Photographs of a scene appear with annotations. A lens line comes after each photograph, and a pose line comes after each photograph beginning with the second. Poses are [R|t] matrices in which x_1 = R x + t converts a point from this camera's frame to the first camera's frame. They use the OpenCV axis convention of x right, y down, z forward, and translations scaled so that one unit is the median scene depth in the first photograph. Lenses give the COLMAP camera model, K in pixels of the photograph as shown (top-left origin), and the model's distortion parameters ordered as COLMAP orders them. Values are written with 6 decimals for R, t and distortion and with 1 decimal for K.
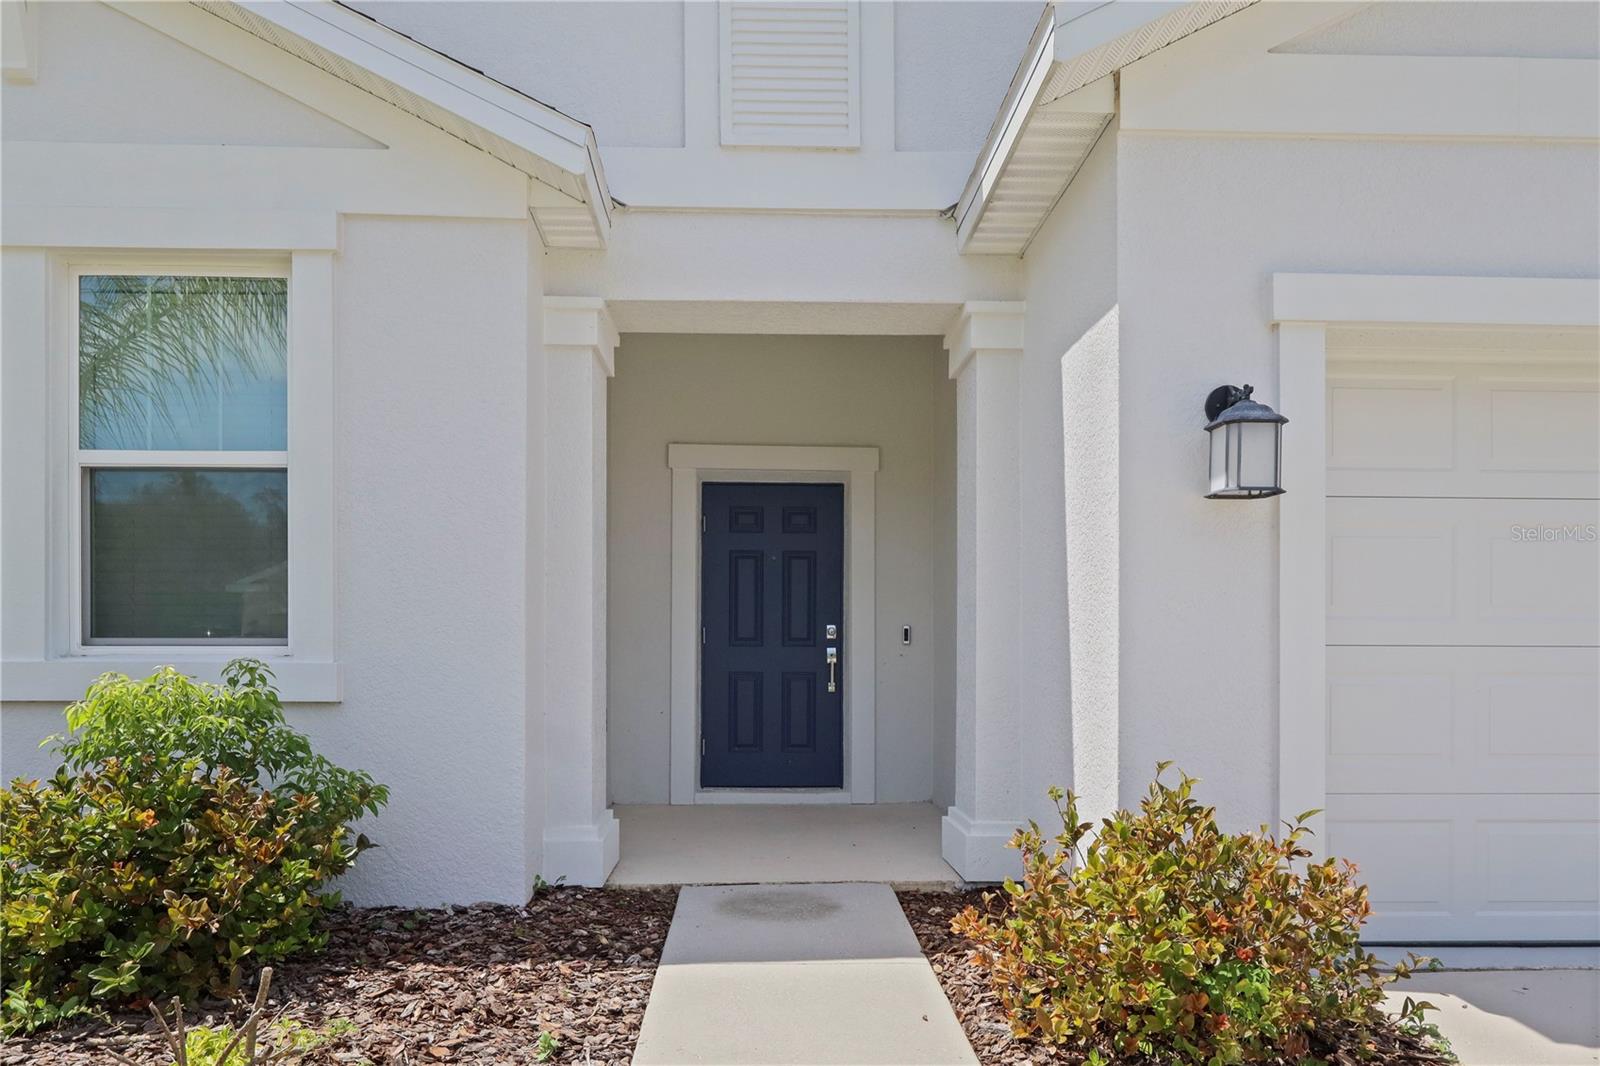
lens RADIAL K [[1043.6, 0, 797.6], [0, 1043.6, 658.8], [0, 0, 1]] dist [-0.004743, -0.001392]
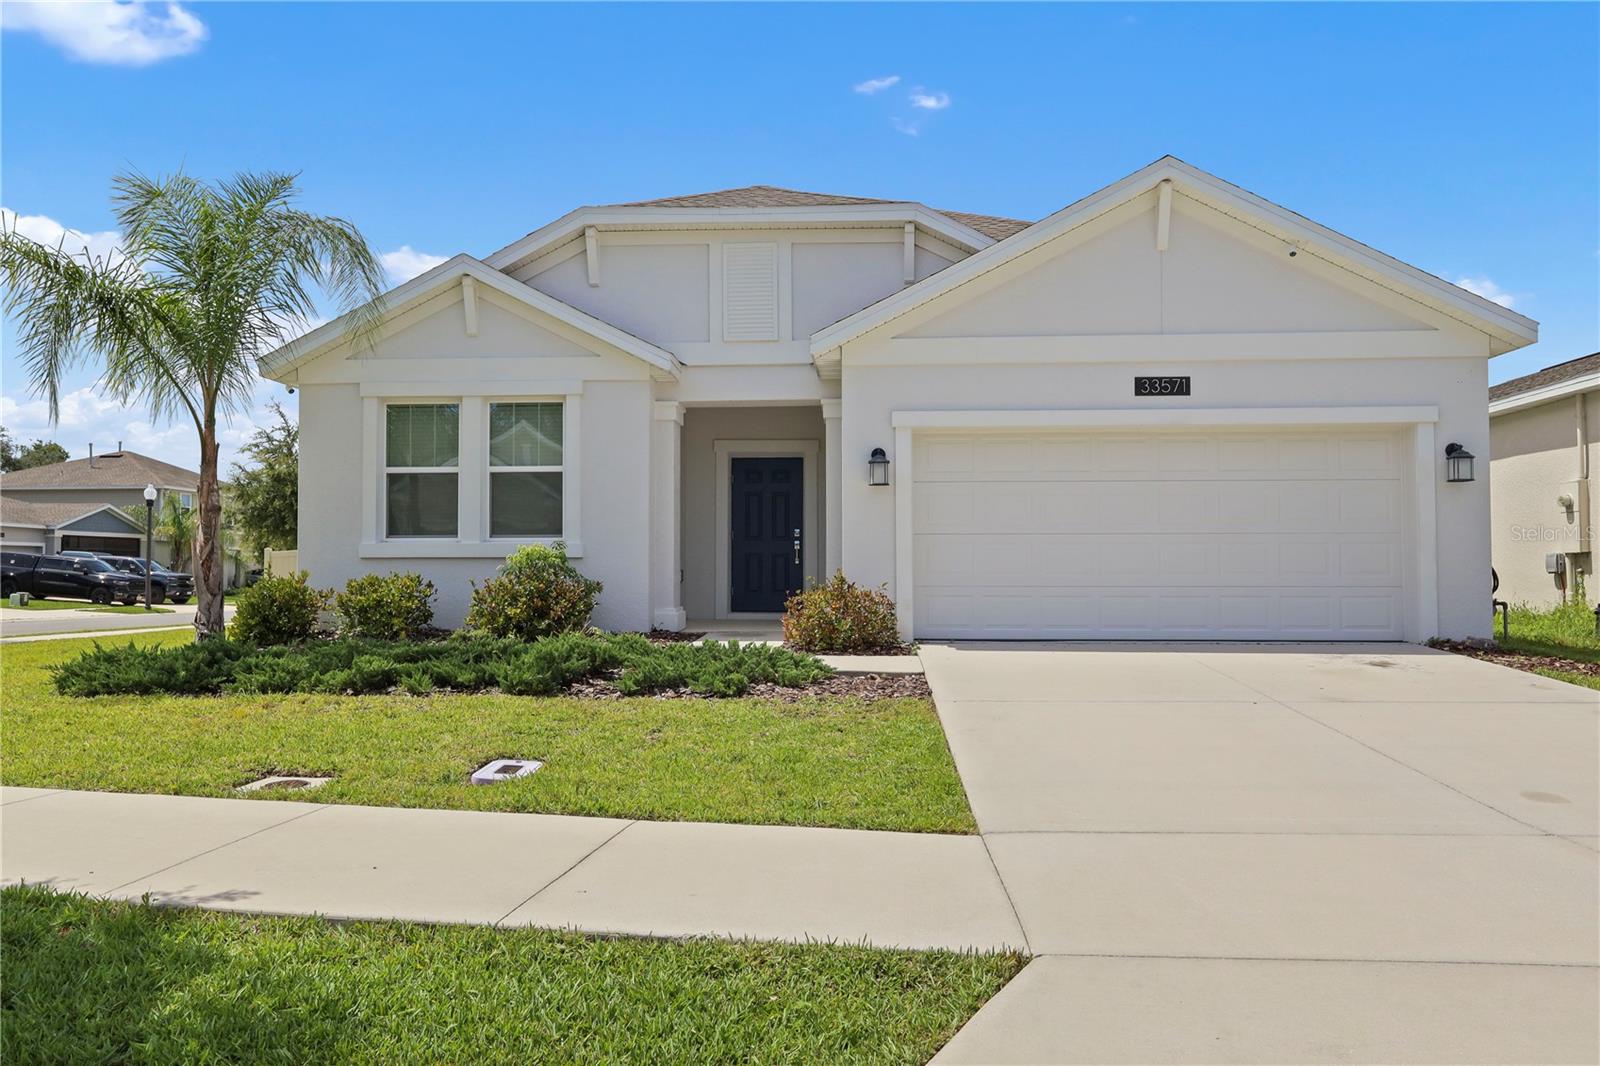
lens RADIAL K [[1087.4, 0, 800.0], [0, 1087.4, 533.0], [0, 0, 1]] dist [0.002487, -0.003388]
pose [[0.995633, -0.005618, -0.093185, 0.356844], [0.002668, 0.999492, -0.031750, 0.061262], [0.093316, 0.031363, 0.995142, -1.611332]]
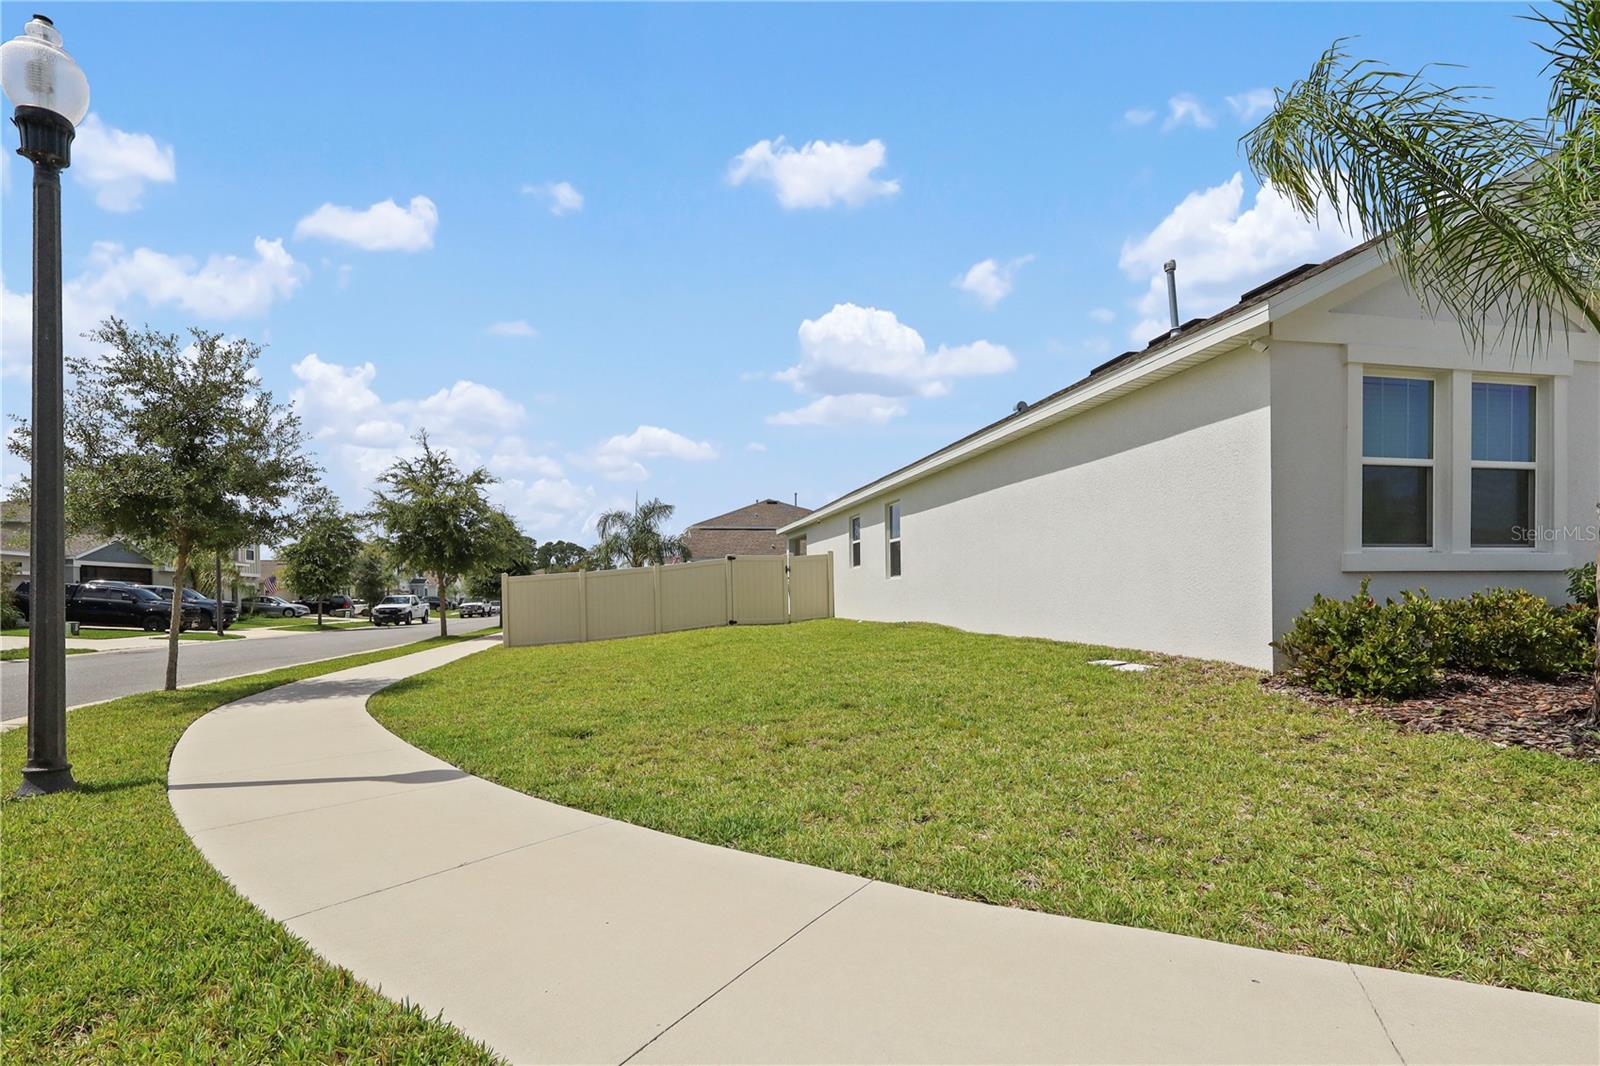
lens RADIAL K [[740.6, 0, 812.5], [0, 740.6, 585.1], [0, 0, 1]] dist [-0.001015, -0.000244]
pose [[0.982980, -0.012323, 0.183301, -2.158249], [0.013227, 0.999906, -0.003712, 0.050954], [-0.183238, 0.006073, 0.983050, -0.275014]]
